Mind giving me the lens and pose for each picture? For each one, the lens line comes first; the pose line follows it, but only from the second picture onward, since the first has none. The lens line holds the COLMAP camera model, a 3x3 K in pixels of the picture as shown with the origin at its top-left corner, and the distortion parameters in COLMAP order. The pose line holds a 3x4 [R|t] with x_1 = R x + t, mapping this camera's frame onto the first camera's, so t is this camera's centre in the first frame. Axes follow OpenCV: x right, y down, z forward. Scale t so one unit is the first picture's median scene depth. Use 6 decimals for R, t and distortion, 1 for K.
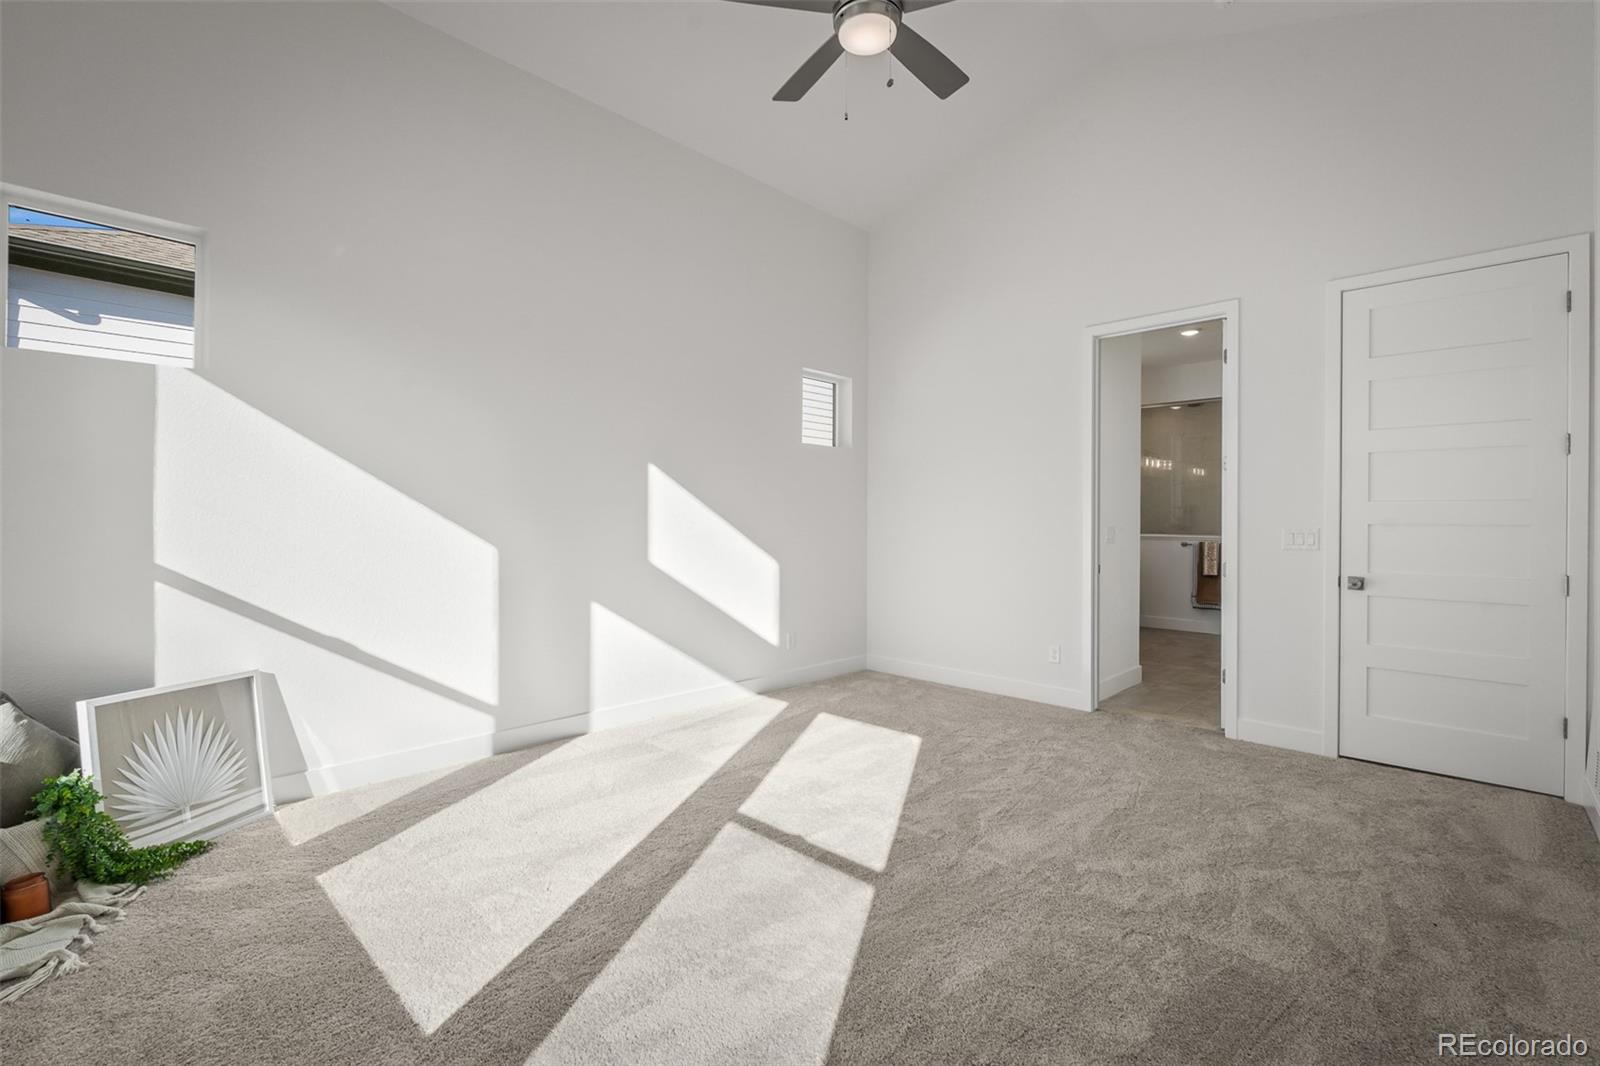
lens RADIAL K [[713.0, 0, 798.9], [0, 713.0, 530.9], [0, 0, 1]] dist [-0.000893, -0.000016]
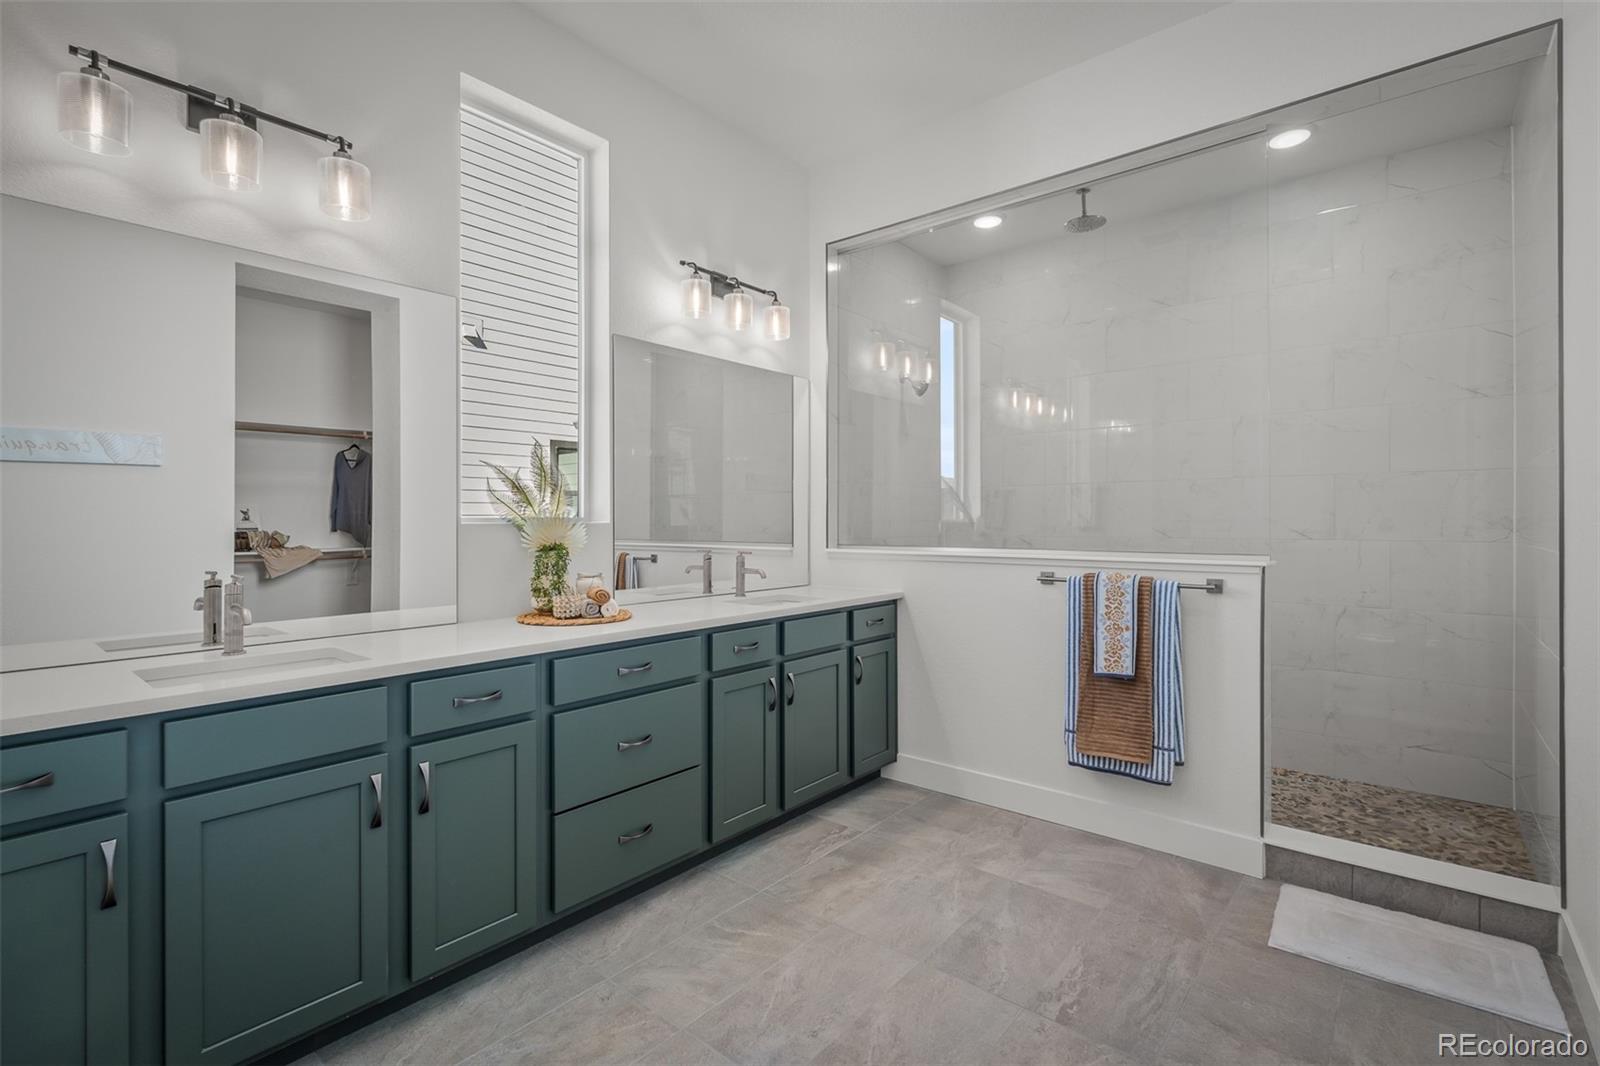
lens RADIAL K [[713.0, 0, 798.4], [0, 713.0, 527.6], [0, 0, 1]] dist [-0.000893, -0.000016]
pose [[0.997800, -0.002190, 0.066261, 0.402750], [0.002225, 0.999997, -0.000457, -0.006380], [-0.066260, 0.000603, 0.997802, 0.668883]]
